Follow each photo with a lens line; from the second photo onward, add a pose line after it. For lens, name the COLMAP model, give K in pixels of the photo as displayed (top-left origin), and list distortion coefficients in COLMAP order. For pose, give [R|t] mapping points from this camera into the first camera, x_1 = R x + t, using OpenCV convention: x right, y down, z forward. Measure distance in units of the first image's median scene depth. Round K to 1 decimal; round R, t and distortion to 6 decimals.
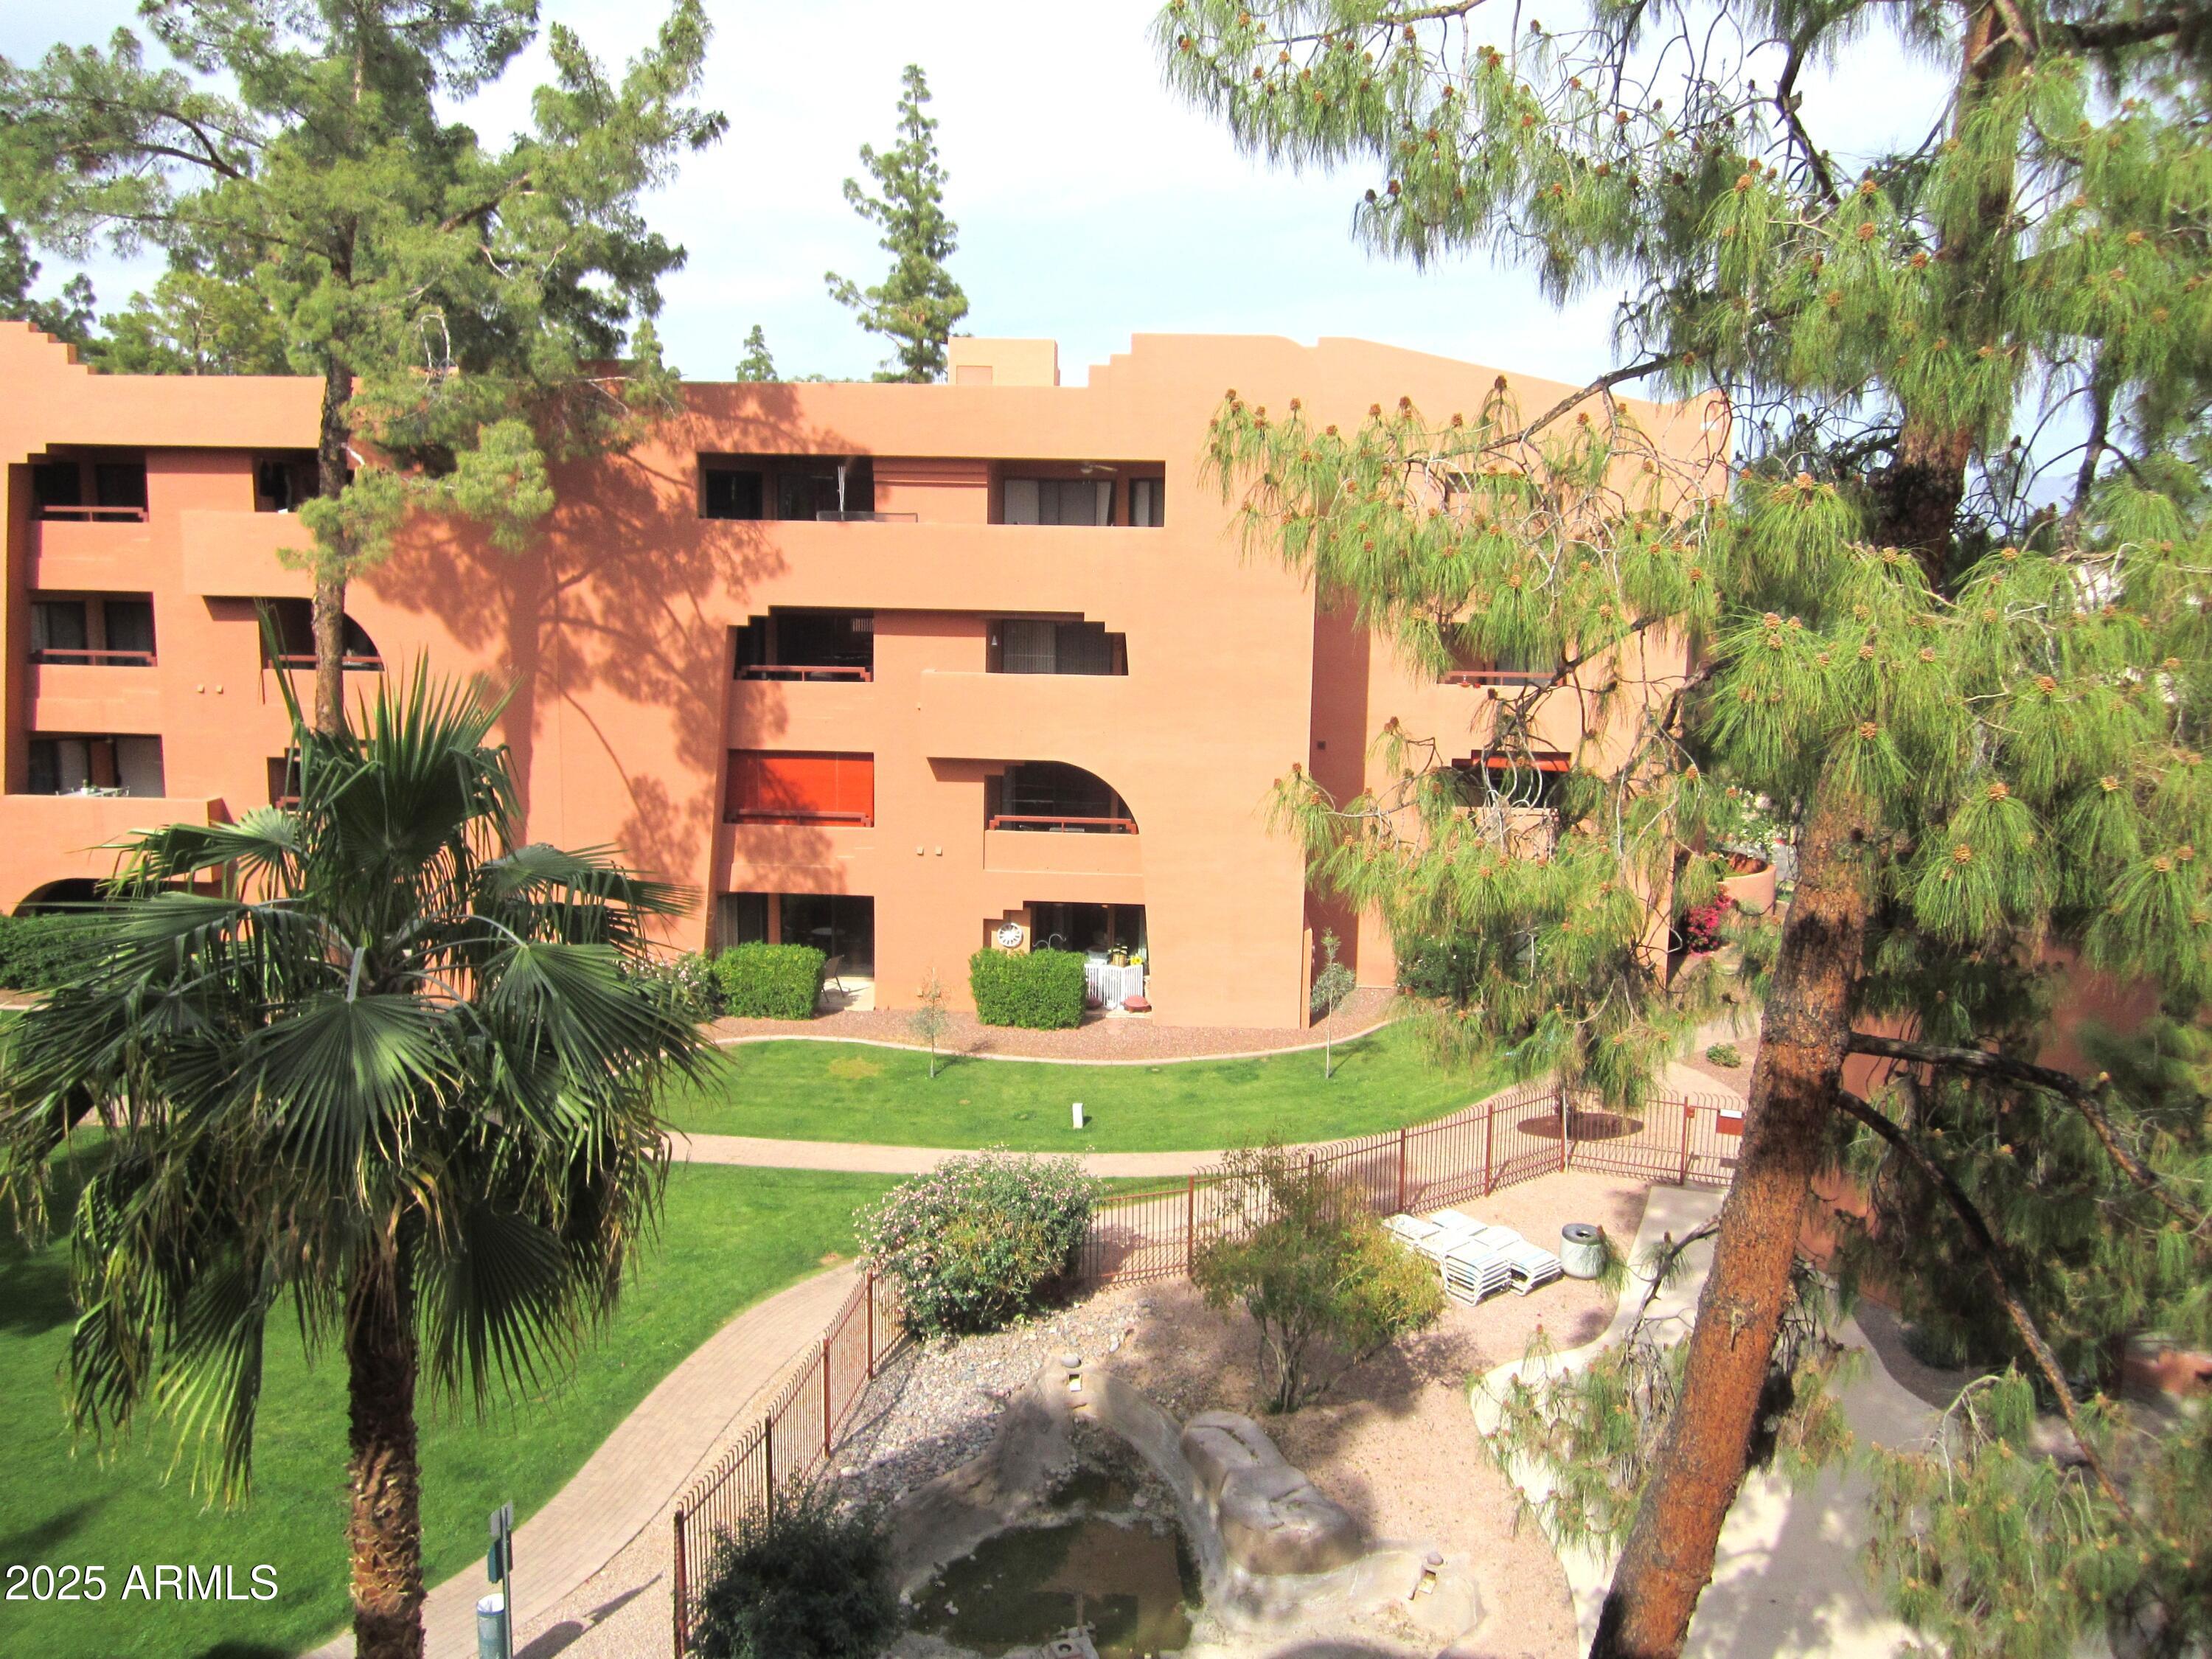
lens RADIAL K [[1823.5, 0, 1106.0], [0, 1823.5, 829.5], [0, 0, 1]] dist [-0.052046, 0.015695]
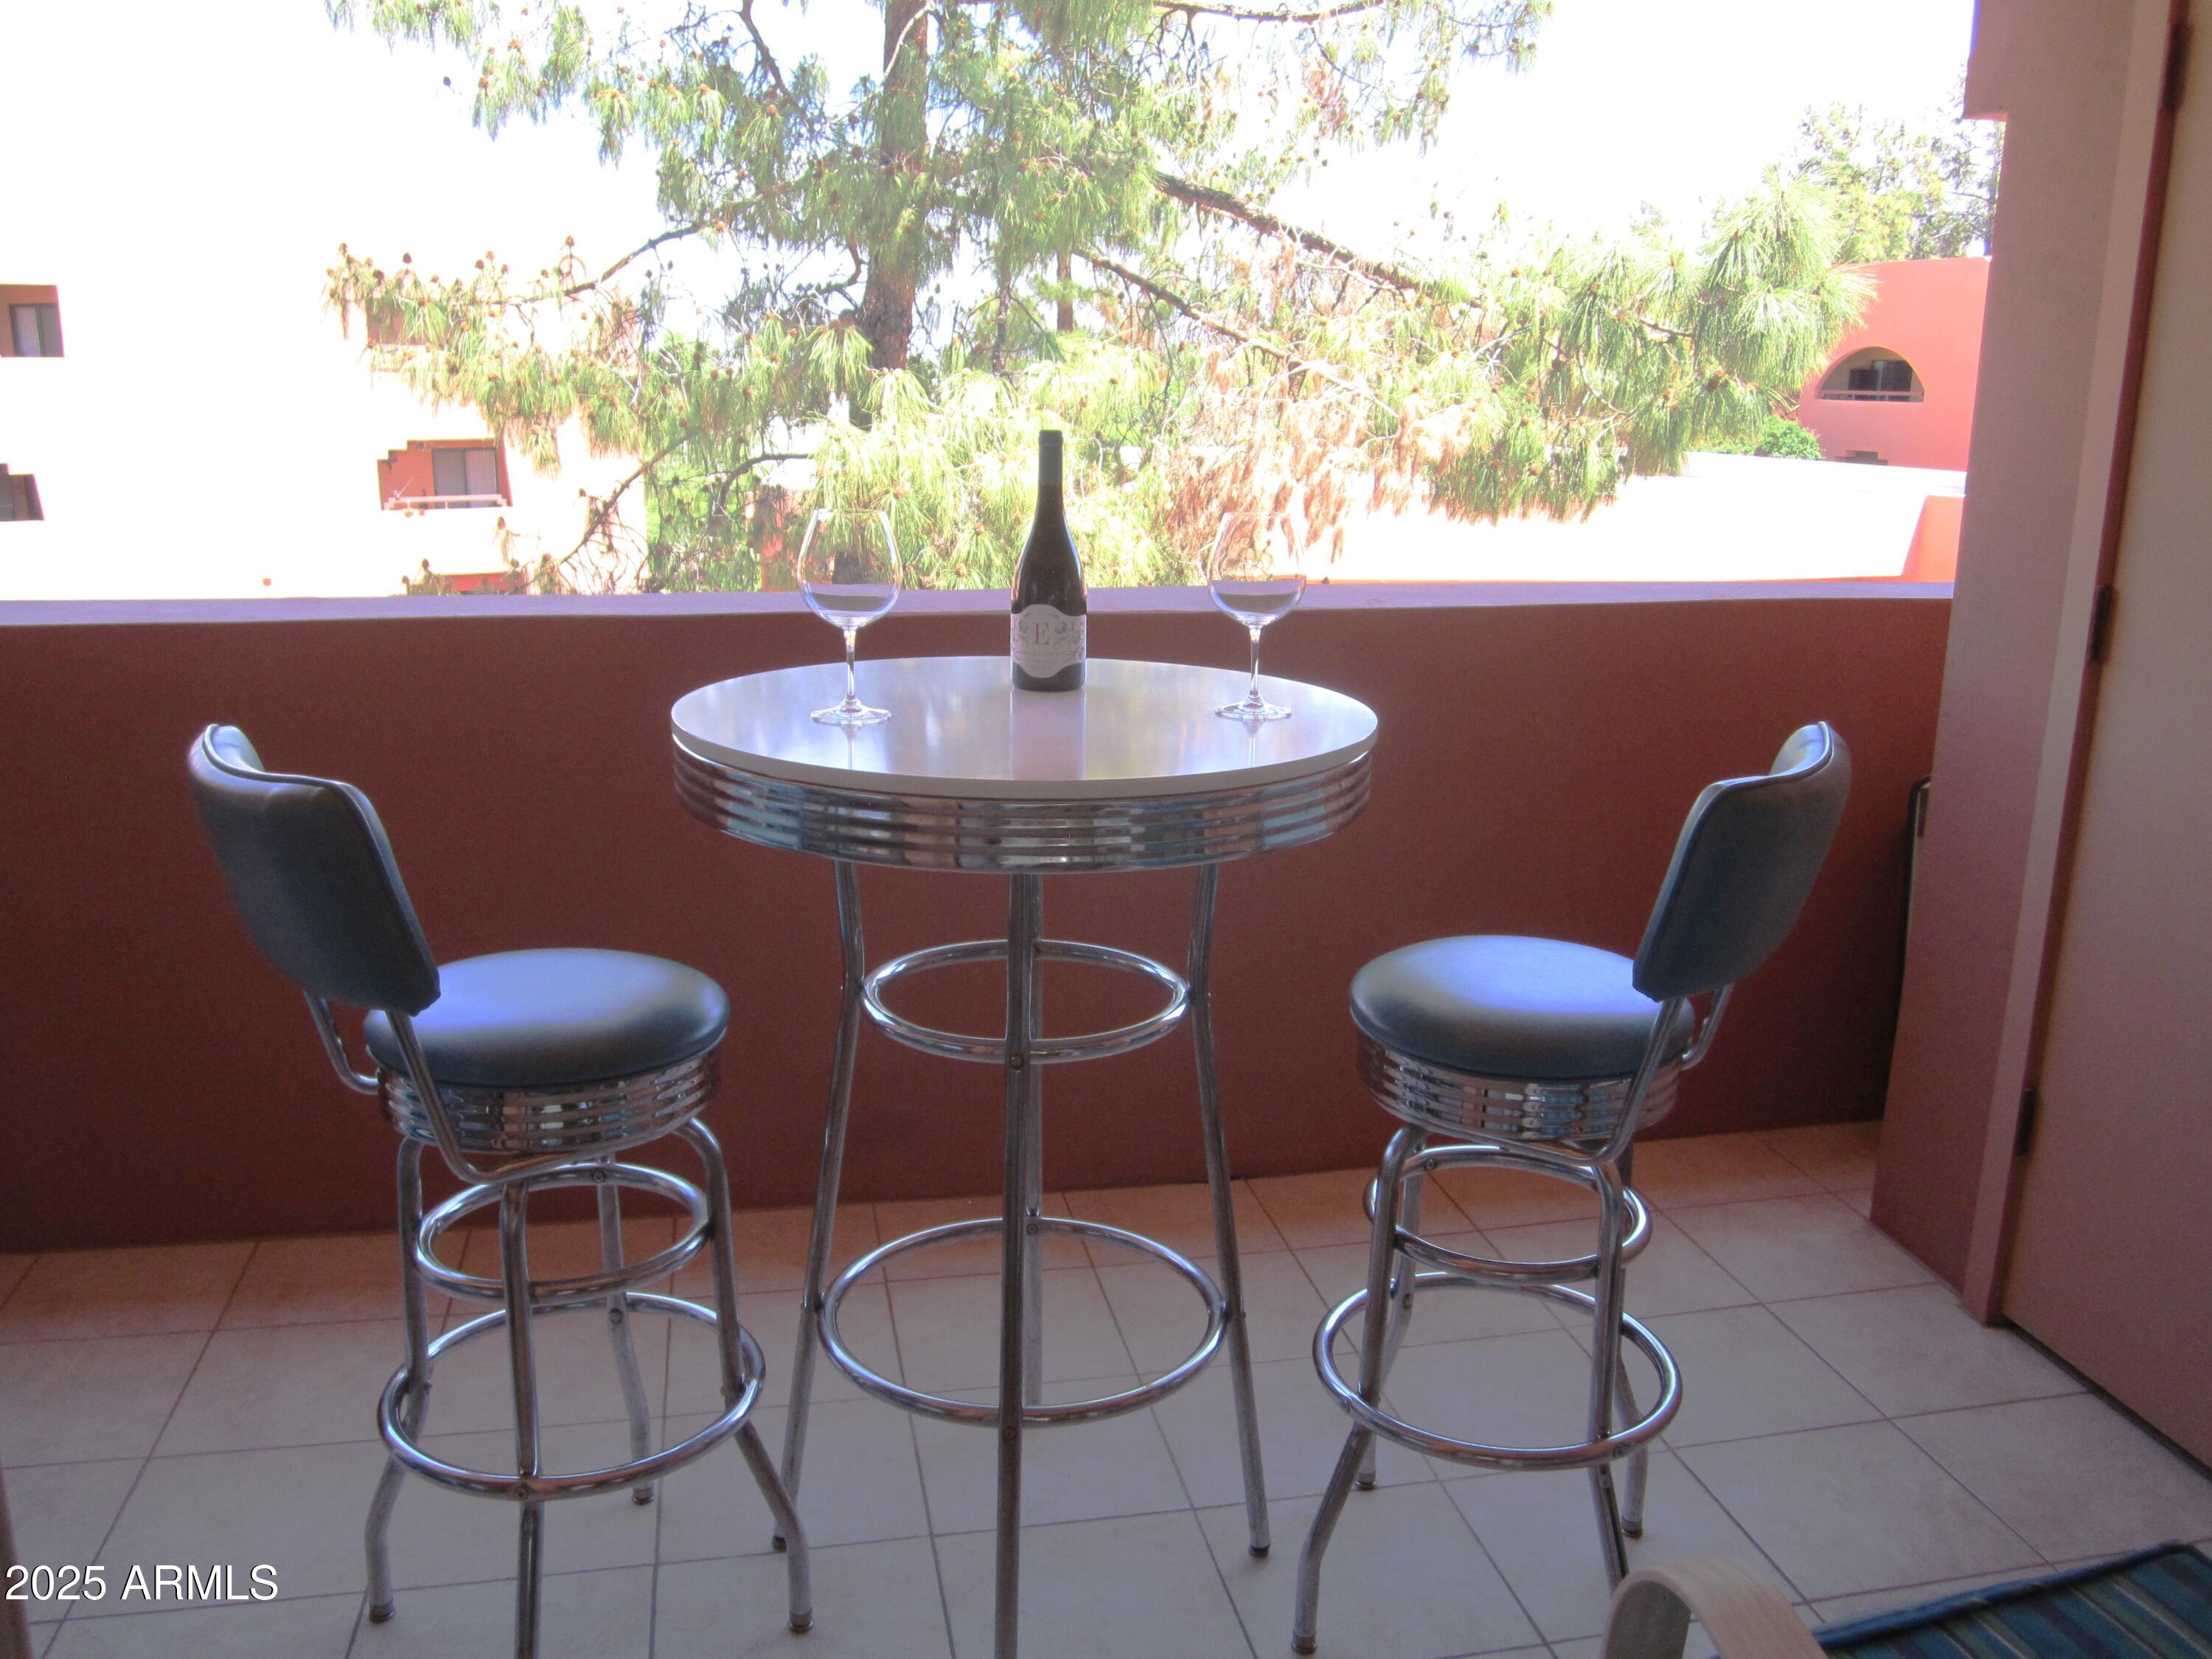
lens RADIAL K [[1823.5, 0, 1106.0], [0, 1823.5, 829.5], [0, 0, 1]] dist [-0.052046, 0.015695]
pose [[0.832362, -0.146728, 0.534457, -0.198219], [0.094859, 0.987806, 0.123456, 0.036101], [-0.546055, -0.052062, 0.836130, -0.263580]]
